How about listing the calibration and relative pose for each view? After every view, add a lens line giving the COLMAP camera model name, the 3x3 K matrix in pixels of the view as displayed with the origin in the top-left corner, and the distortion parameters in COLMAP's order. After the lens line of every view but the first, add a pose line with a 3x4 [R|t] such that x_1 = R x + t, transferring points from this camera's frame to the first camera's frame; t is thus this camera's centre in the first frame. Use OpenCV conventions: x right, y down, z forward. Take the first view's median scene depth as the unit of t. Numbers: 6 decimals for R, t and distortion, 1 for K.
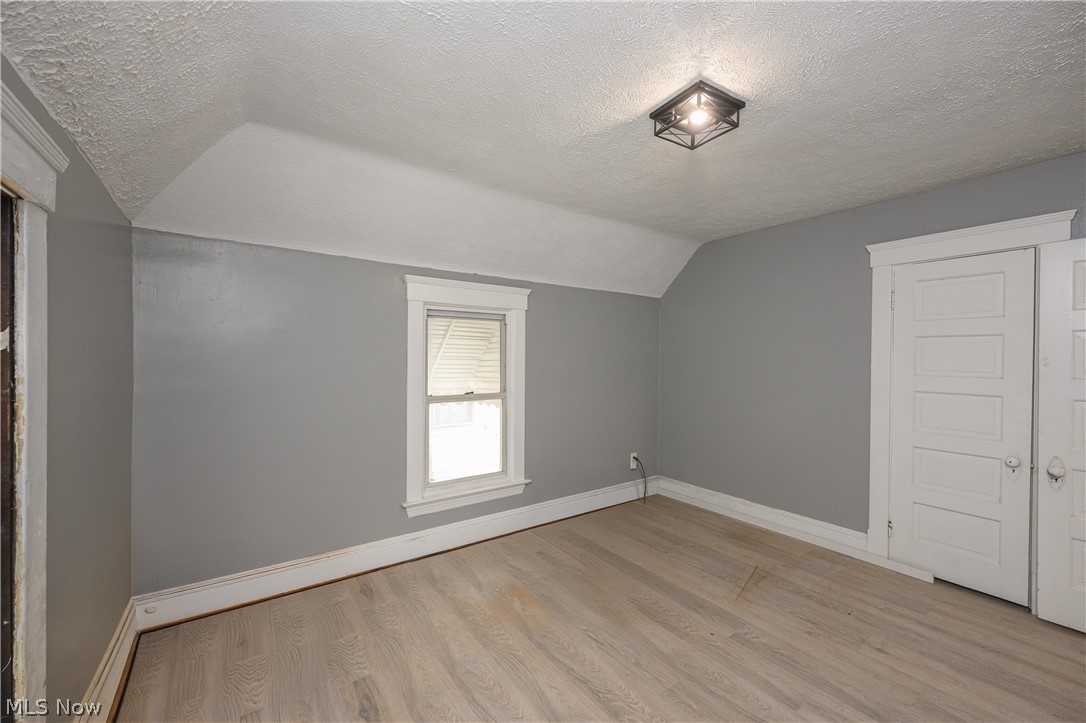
lens RADIAL K [[432.8, 0, 539.1], [0, 432.8, 360.3], [0, 0, 1]] dist [-0.001088, -0.000123]
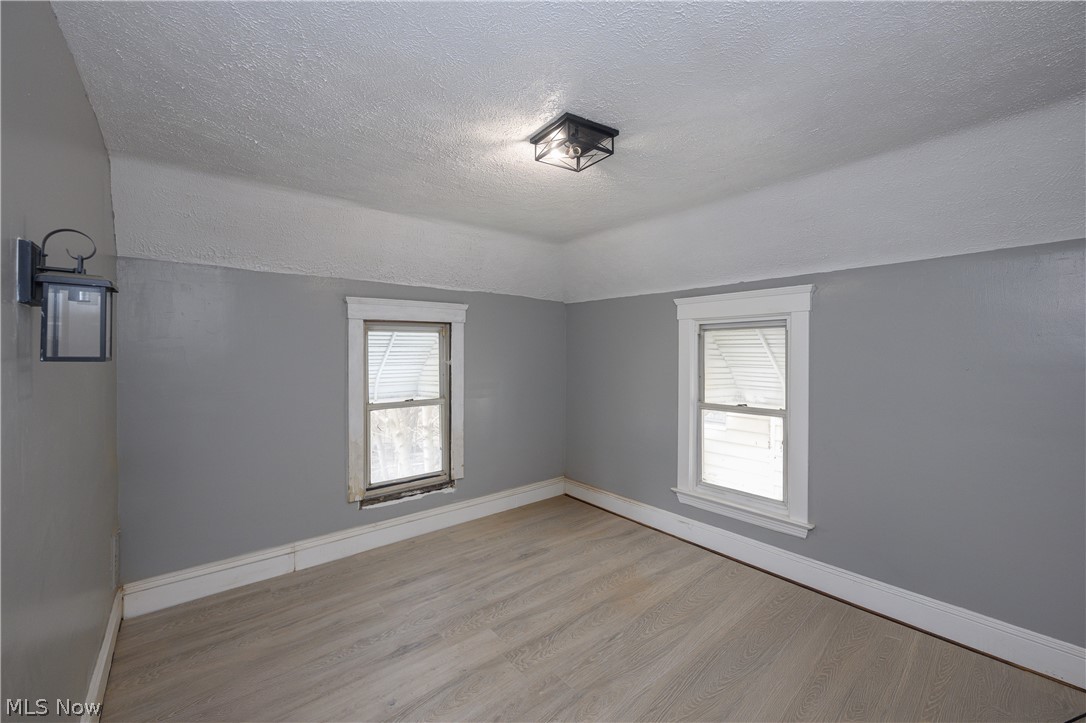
lens RADIAL K [[432.8, 0, 546.6], [0, 432.8, 353.3], [0, 0, 1]] dist [-0.001088, -0.000123]
pose [[0.069291, -0.009696, -0.997549, 0.870327], [-0.003377, 0.999945, -0.009954, -0.032991], [0.997591, 0.004059, 0.069255, 0.552539]]
